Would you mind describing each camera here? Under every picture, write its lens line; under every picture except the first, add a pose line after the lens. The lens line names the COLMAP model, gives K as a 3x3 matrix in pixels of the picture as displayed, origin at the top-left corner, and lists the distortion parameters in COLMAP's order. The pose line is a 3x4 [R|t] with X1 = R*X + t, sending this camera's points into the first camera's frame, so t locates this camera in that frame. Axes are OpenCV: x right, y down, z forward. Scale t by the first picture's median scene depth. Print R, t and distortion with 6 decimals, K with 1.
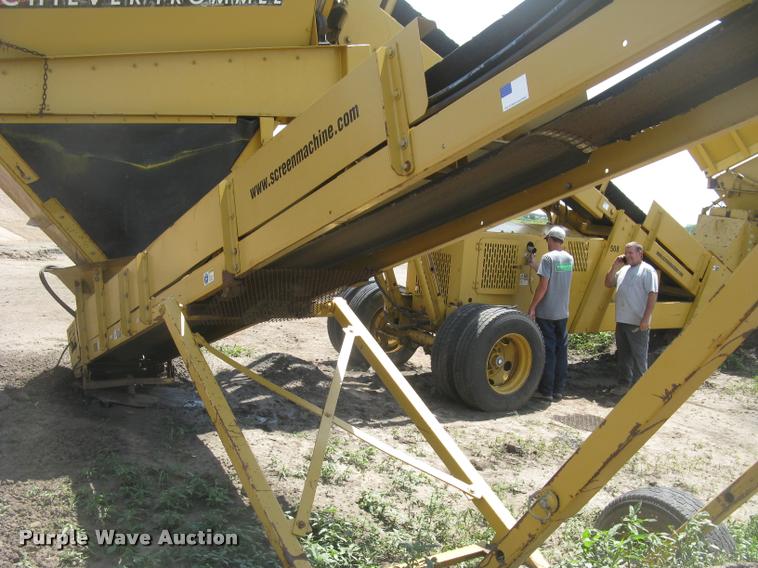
lens RADIAL K [[769.7, 0, 375.0], [0, 769.7, 309.9], [0, 0, 1]] dist [-0.195708, 0.210038]
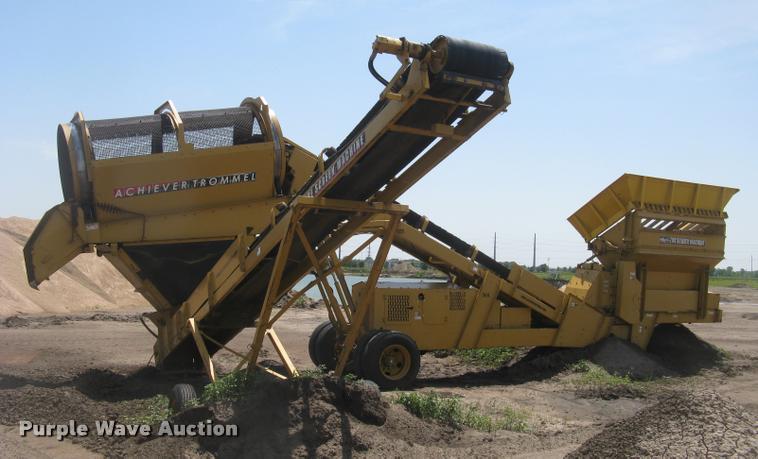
lens RADIAL K [[765.6, 0, 377.4], [0, 765.6, 251.5], [0, 0, 1]] dist [-0.190922, 0.235867]
pose [[0.993456, -0.044733, -0.105093, 0.394276], [0.027478, 0.986696, -0.160238, 0.119138], [0.110863, 0.156301, 0.981468, -0.918317]]
